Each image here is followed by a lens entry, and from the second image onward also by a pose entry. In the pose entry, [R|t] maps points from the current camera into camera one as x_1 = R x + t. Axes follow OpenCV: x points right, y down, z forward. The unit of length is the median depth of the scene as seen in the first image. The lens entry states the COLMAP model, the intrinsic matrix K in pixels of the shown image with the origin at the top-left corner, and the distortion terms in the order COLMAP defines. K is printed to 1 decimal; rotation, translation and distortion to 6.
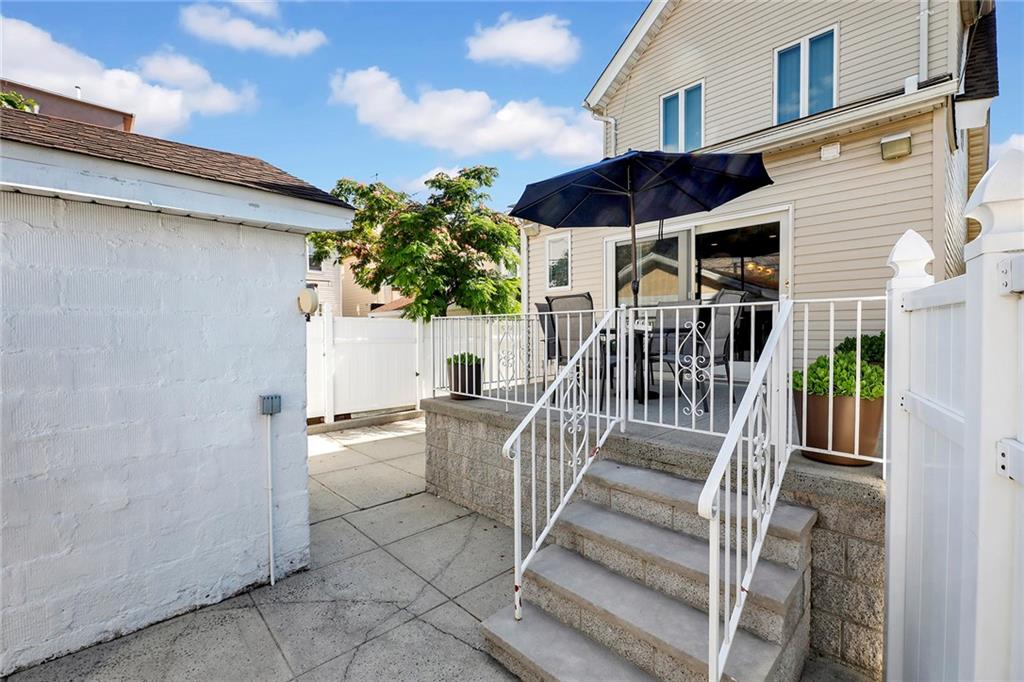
lens RADIAL K [[439.0, 0, 511.6], [0, 439.0, 340.6], [0, 0, 1]] dist [0.001546, -0.001055]
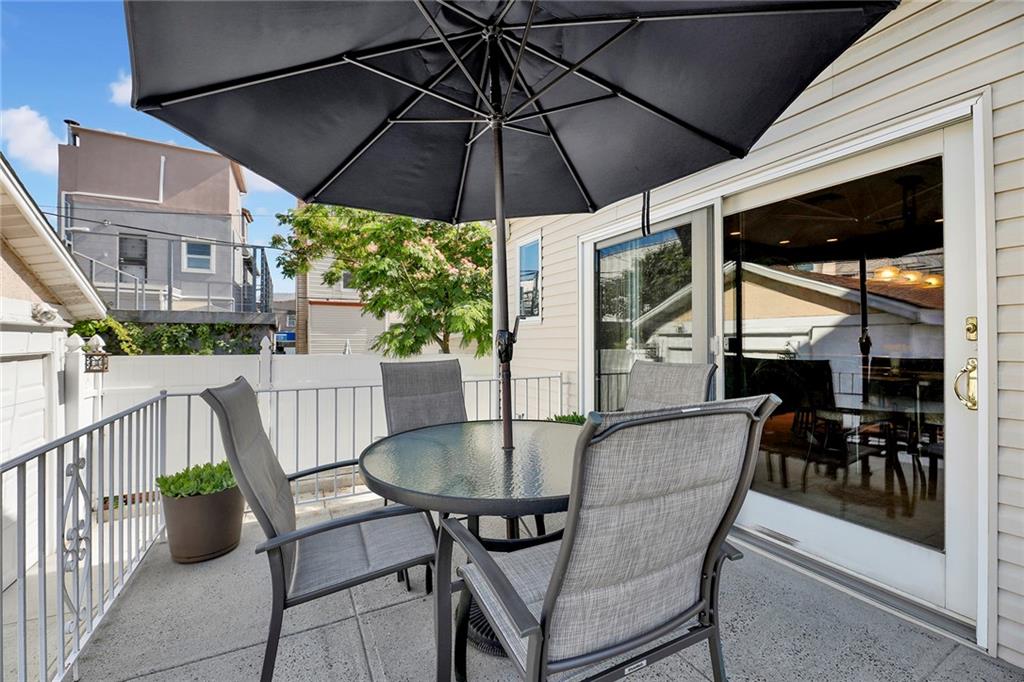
lens RADIAL K [[439.0, 0, 514.3], [0, 439.0, 338.5], [0, 0, 1]] dist [0.001546, -0.001055]
pose [[0.964075, 0.001130, -0.265627, 0.326177], [-0.009081, 0.999547, -0.028708, -0.098080], [0.265474, 0.030089, 0.963648, 0.500964]]
